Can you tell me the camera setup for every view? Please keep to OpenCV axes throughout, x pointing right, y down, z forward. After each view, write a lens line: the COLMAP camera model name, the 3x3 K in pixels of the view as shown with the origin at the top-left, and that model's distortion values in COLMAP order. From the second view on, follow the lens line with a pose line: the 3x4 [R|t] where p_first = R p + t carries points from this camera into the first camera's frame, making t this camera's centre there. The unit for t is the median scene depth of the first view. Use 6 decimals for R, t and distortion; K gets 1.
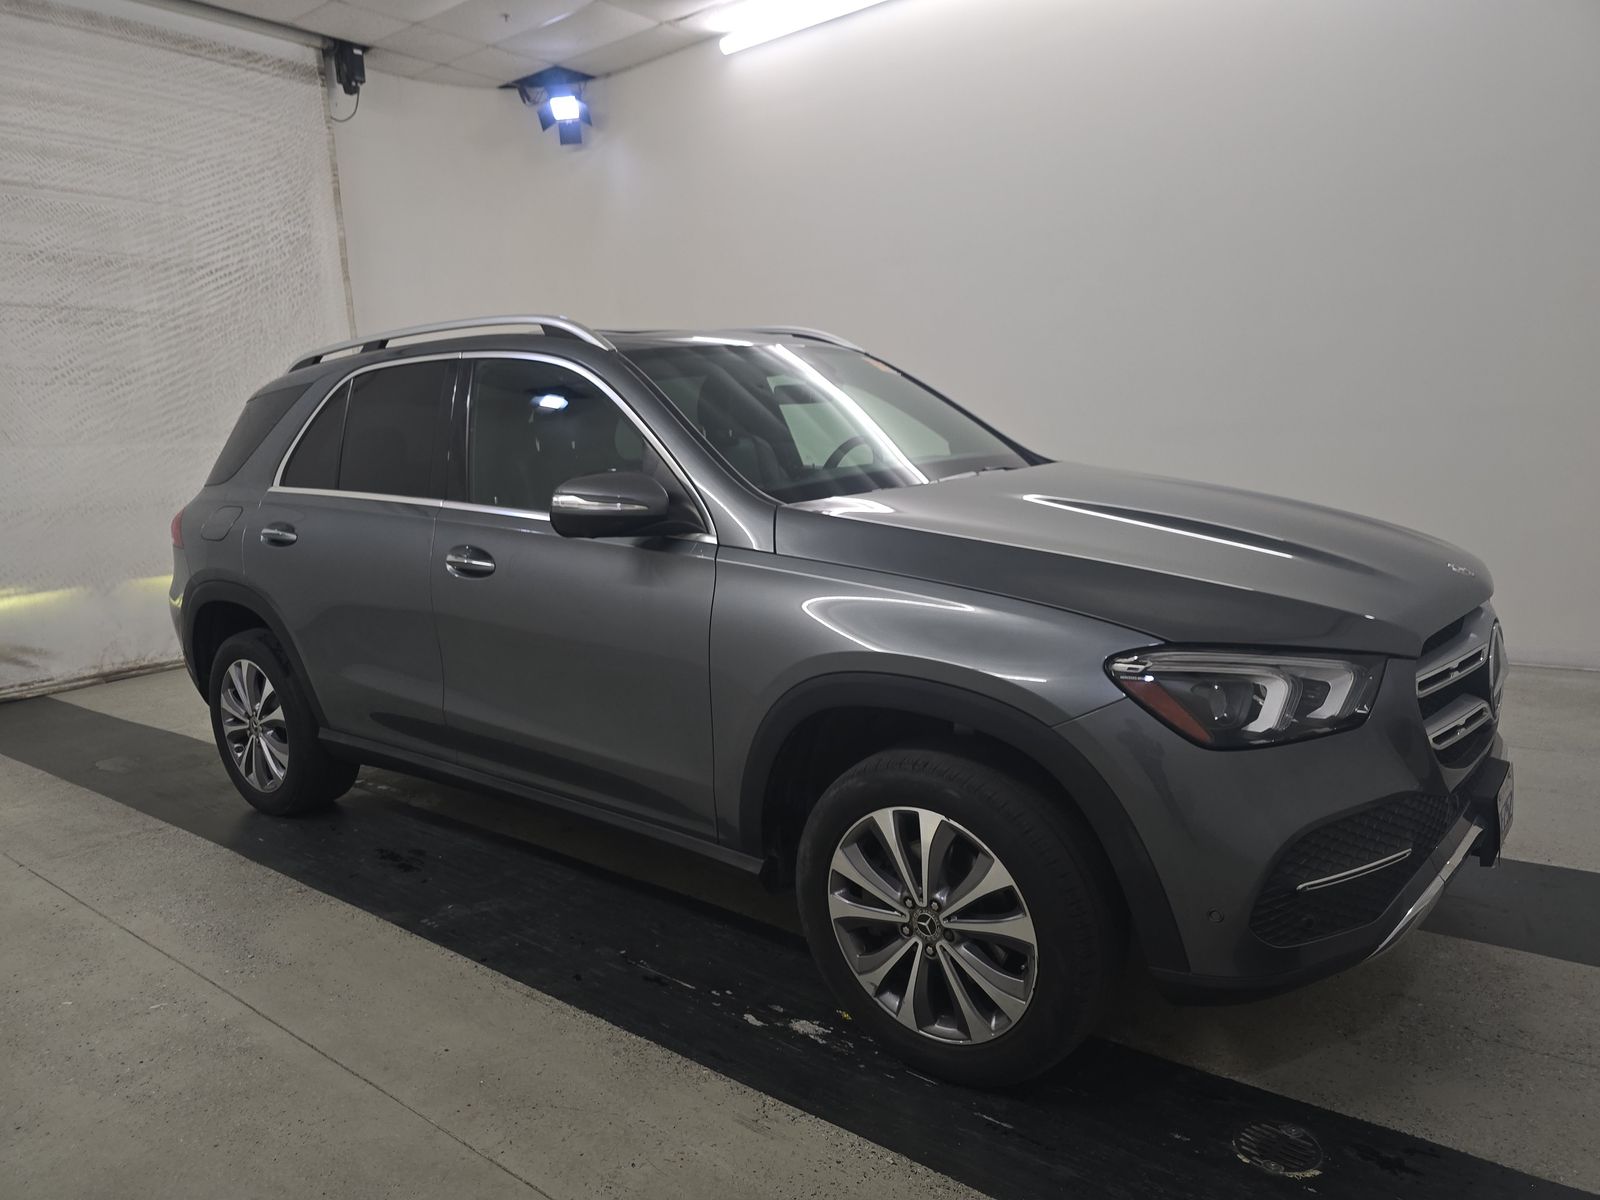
lens RADIAL K [[1048.1, 0, 799.7], [0, 1048.1, 596.1], [0, 0, 1]] dist [0.003627, -0.016204]
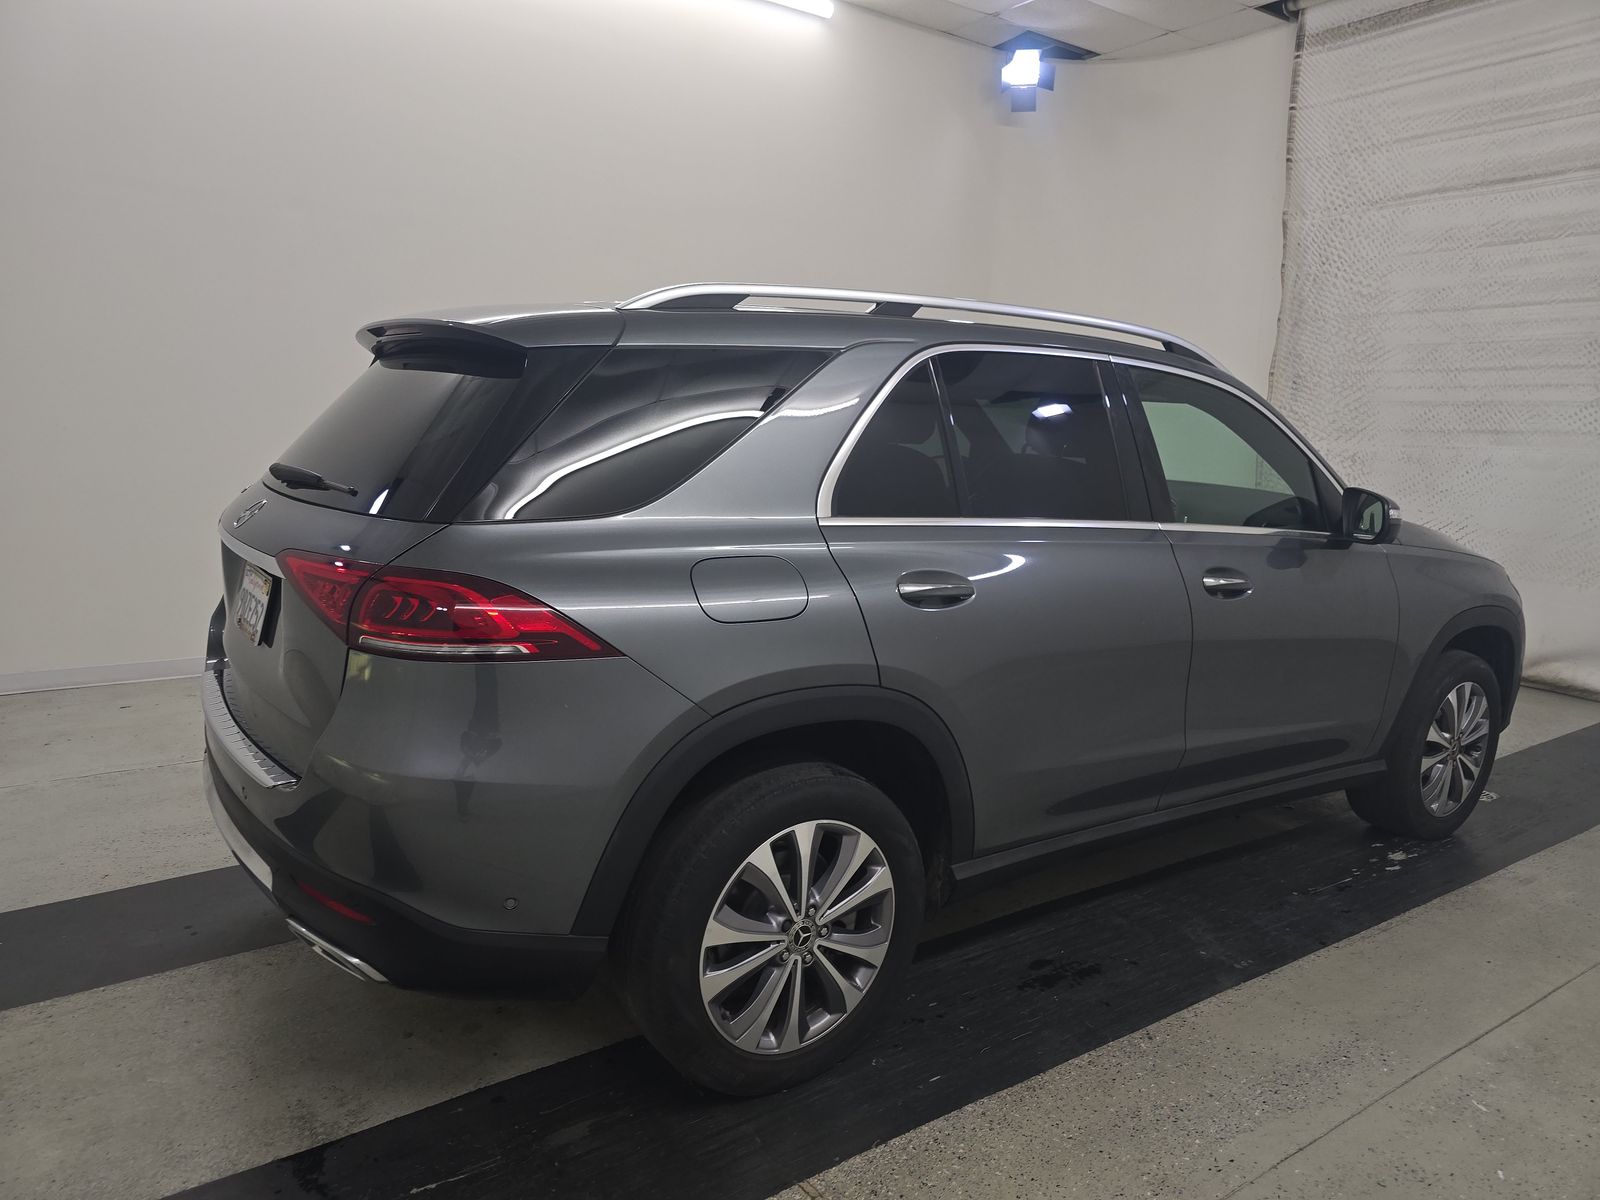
lens RADIAL K [[1048.1, 0, 798.6], [0, 1048.1, 597.3], [0, 0, 1]] dist [0.003627, -0.016204]
pose [[0.333271, -0.100146, 0.937497, -1.265144], [0.113030, 0.991415, 0.065725, -0.118000], [-0.936031, 0.084061, 0.341730, 0.964852]]
